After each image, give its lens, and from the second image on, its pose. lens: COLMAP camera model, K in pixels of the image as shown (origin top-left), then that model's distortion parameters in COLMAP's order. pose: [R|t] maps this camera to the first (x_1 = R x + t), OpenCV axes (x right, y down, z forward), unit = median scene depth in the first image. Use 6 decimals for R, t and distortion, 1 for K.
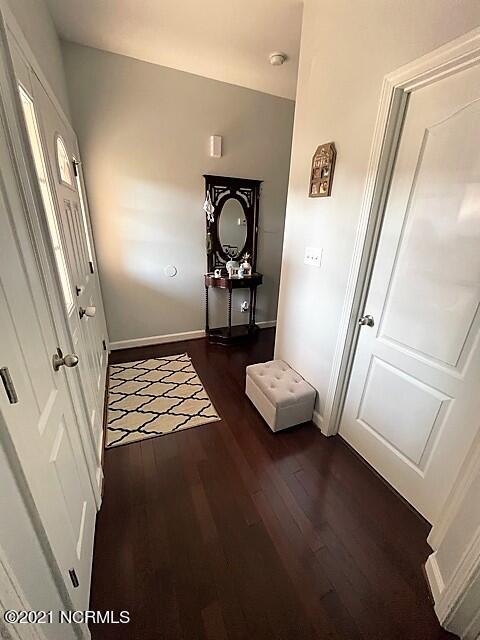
lens RADIAL K [[255.4, 0, 242.3], [0, 255.4, 319.0], [0, 0, 1]] dist [-0.007668, 0.001325]
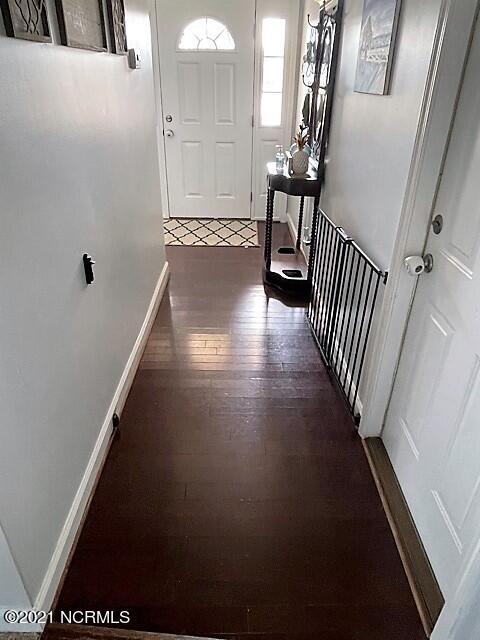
lens RADIAL K [[433.3, 0, 249.3], [0, 433.3, 318.9], [0, 0, 1]] dist [-0.012792, -0.006816]
pose [[-0.384578, 0.423305, -0.820313, 1.327603], [-0.353304, 0.753493, 0.554459, -0.577775], [0.852805, 0.503052, -0.140222, 1.614674]]
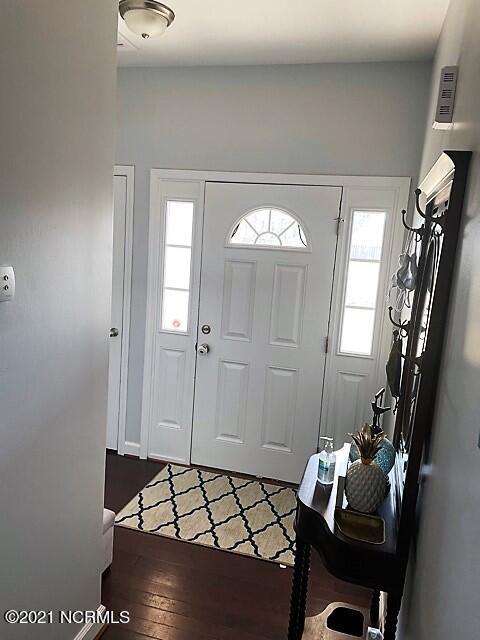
lens RADIAL K [[480.5, 0, 245.4], [0, 480.5, 313.6], [0, 0, 1]] dist [0.072467, -0.092089]
pose [[-0.624441, 0.046946, -0.779660, 0.627321], [-0.350228, 0.875391, 0.333213, -0.640657], [0.698151, 0.481130, -0.530188, 1.453870]]
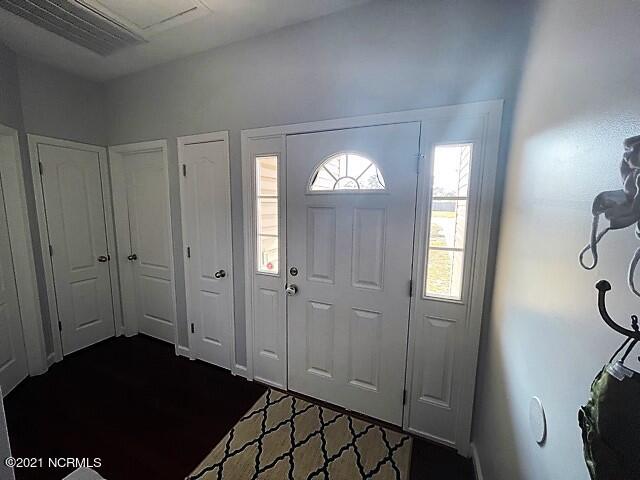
lens RADIAL K [[255.4, 0, 320.0], [0, 255.4, 237.1], [0, 0, 1]] dist [-0.007668, 0.001325]
pose [[-0.733484, 0.055191, -0.677462, 0.073504], [-0.266226, 0.893737, 0.361052, -0.500480], [0.625400, 0.445184, -0.640849, 1.165843]]
